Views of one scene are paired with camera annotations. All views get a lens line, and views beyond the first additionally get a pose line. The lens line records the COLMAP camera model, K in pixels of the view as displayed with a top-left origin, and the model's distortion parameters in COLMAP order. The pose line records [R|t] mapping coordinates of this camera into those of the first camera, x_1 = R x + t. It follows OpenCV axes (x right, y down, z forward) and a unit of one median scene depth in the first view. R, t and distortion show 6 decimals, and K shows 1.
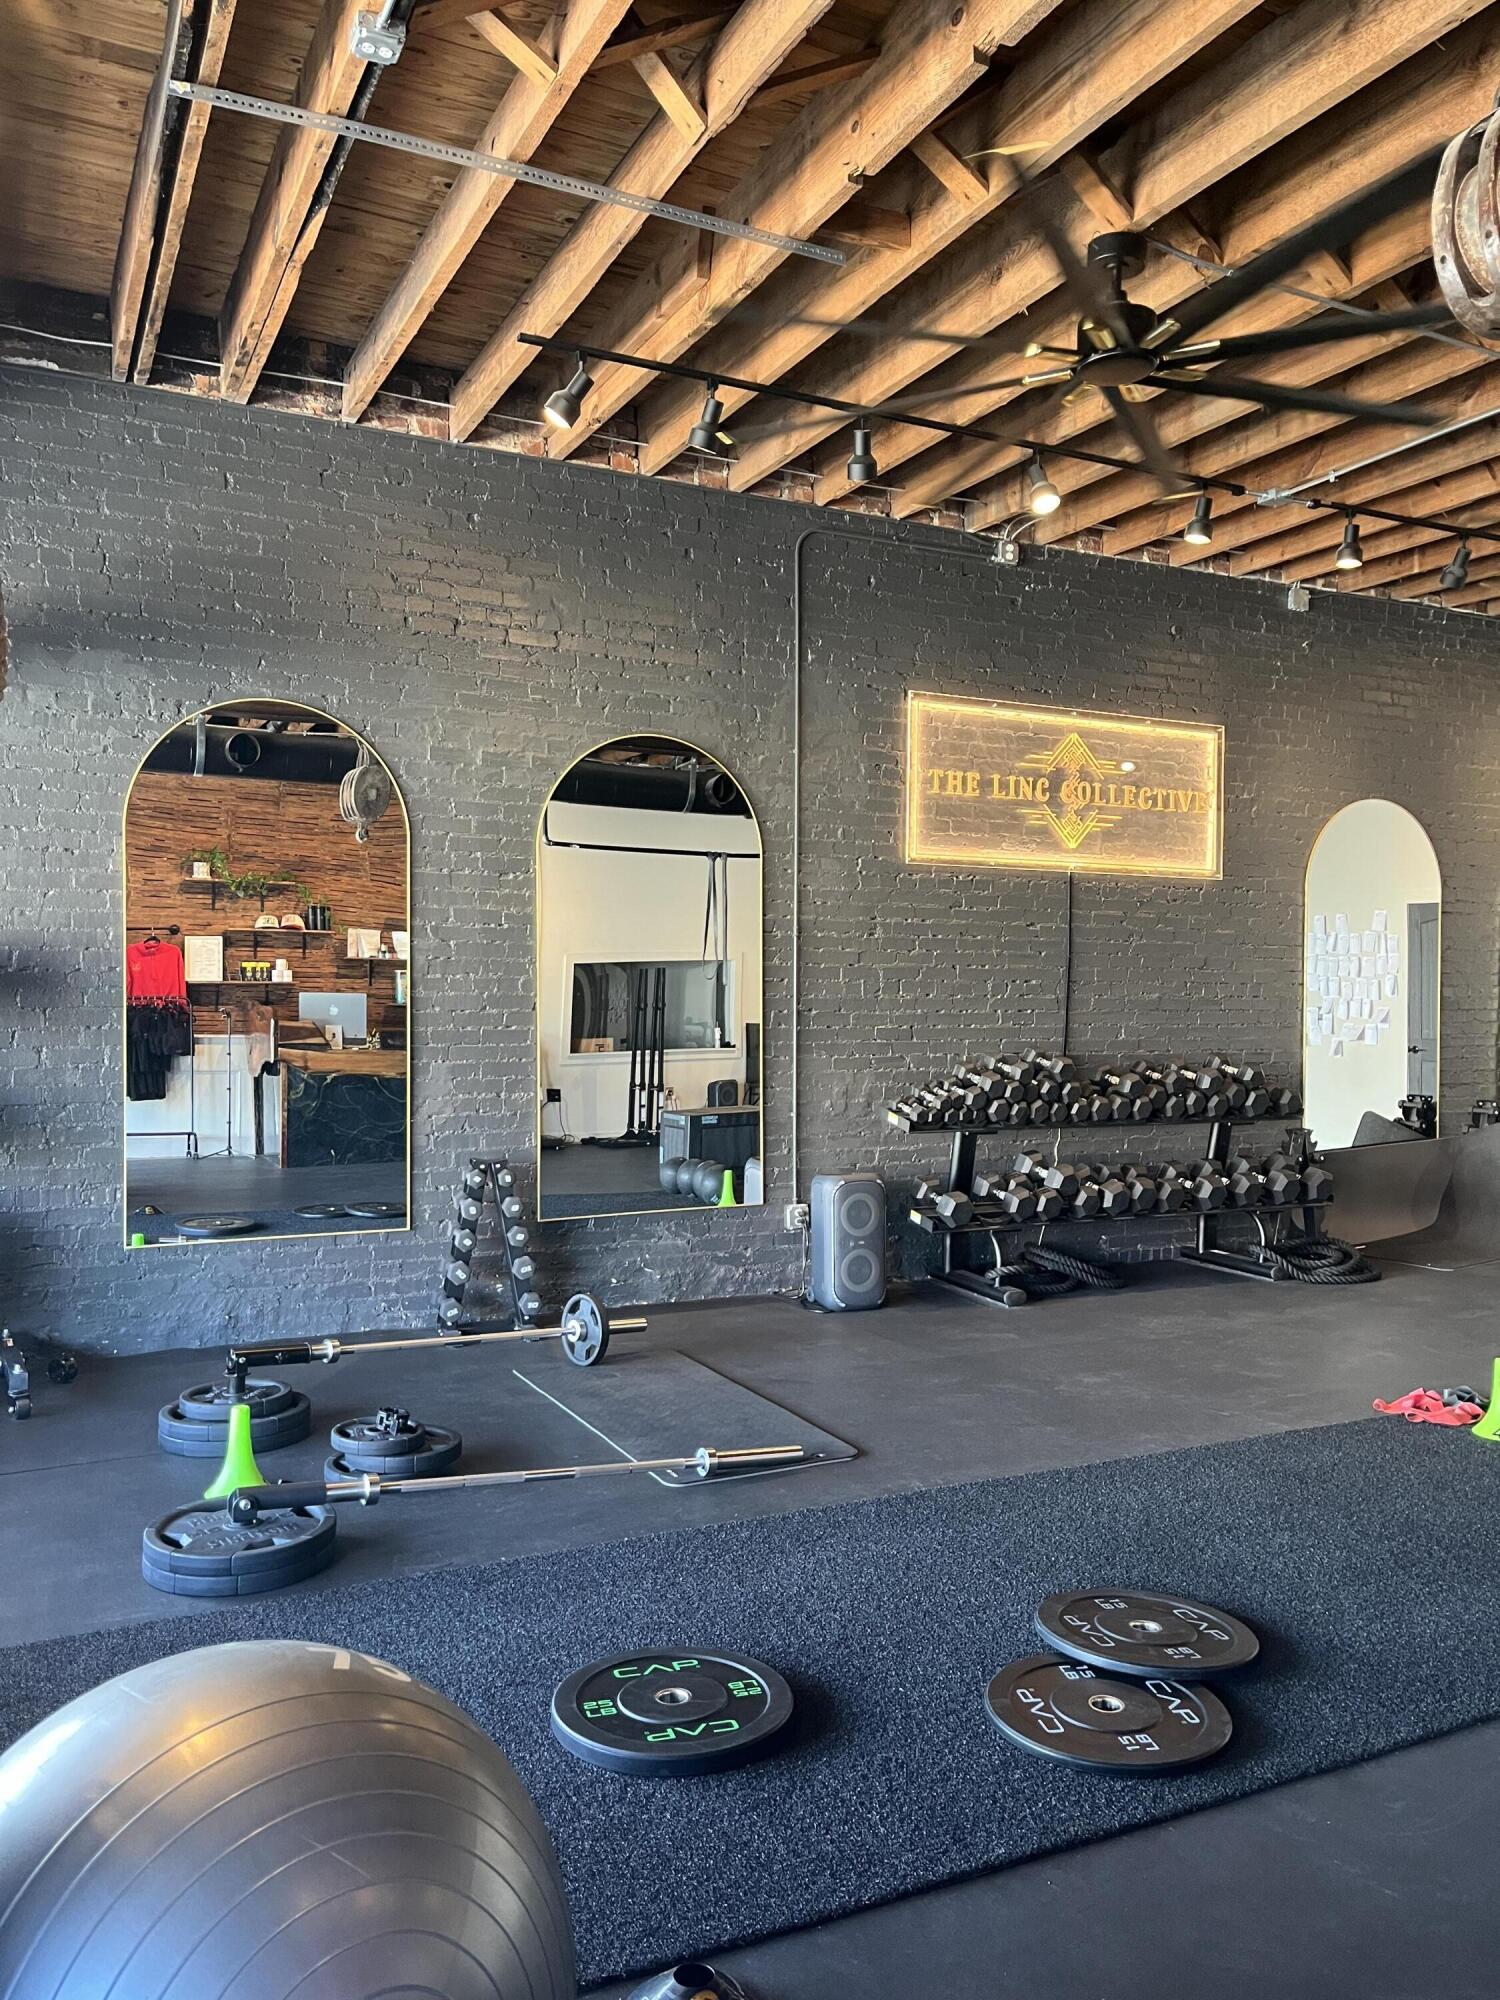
lens RADIAL K [[1511.3, 0, 744.9], [0, 1511.3, 1014.5], [0, 0, 1]] dist [0.078513, -0.160028]
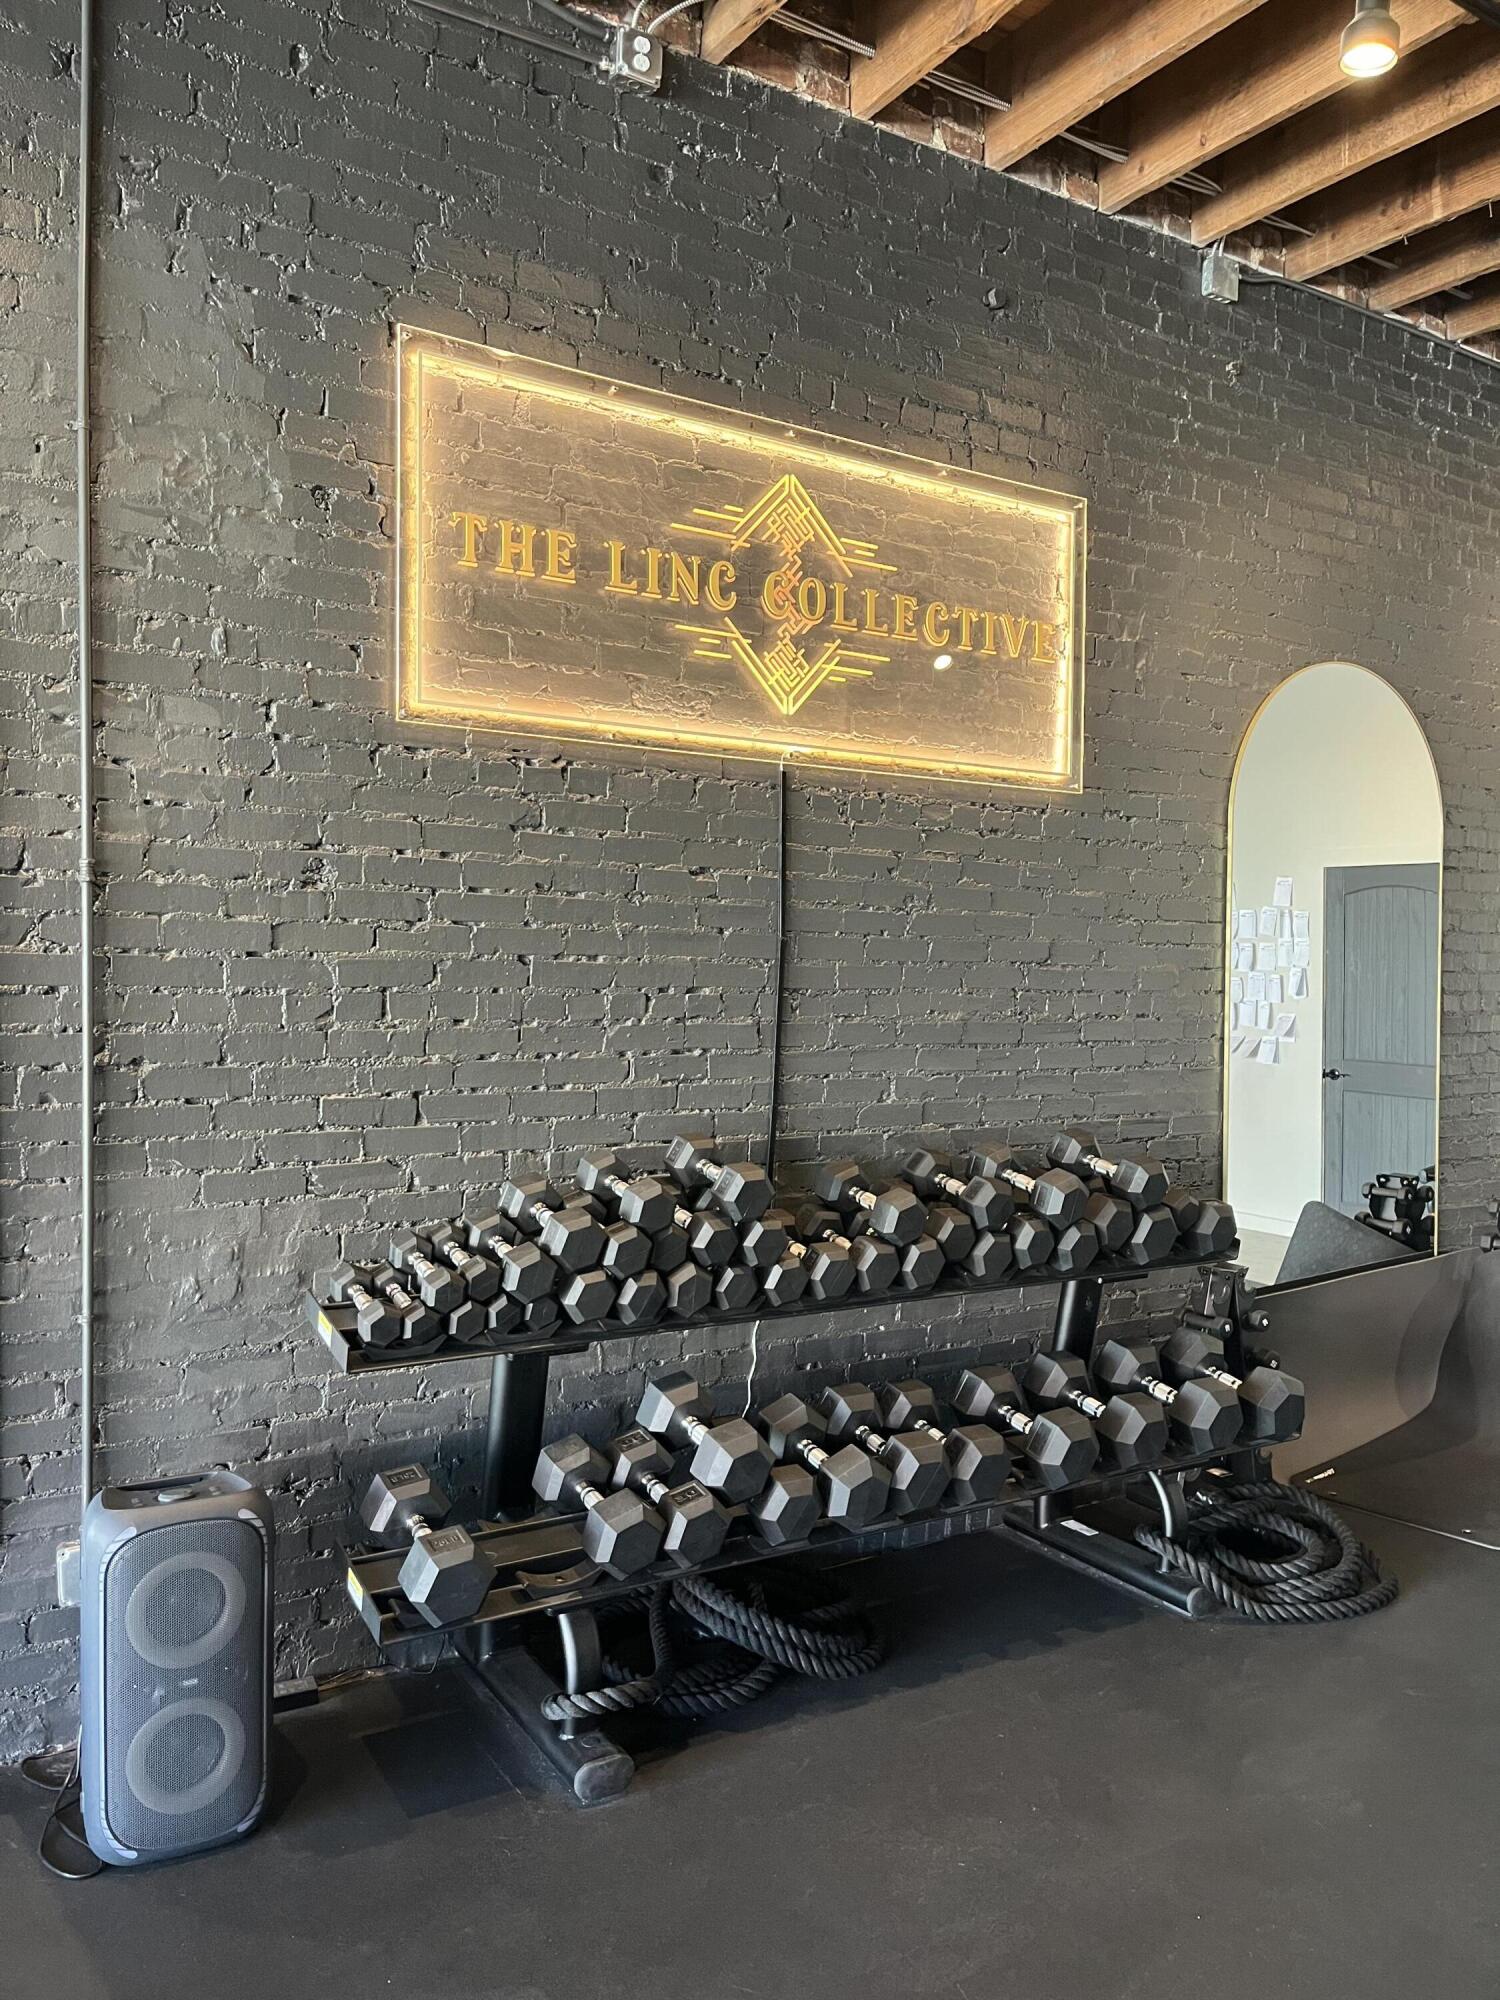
lens RADIAL K [[1512.5, 0, 750.0], [0, 1512.5, 1000.0], [0, 0, 1]] dist [0.088968, -0.156933]
pose [[0.994205, 0.001596, 0.107486, 0.155726], [-0.001783, 0.999997, 0.001639, -0.019820], [-0.107483, -0.001822, 0.994205, 0.532733]]
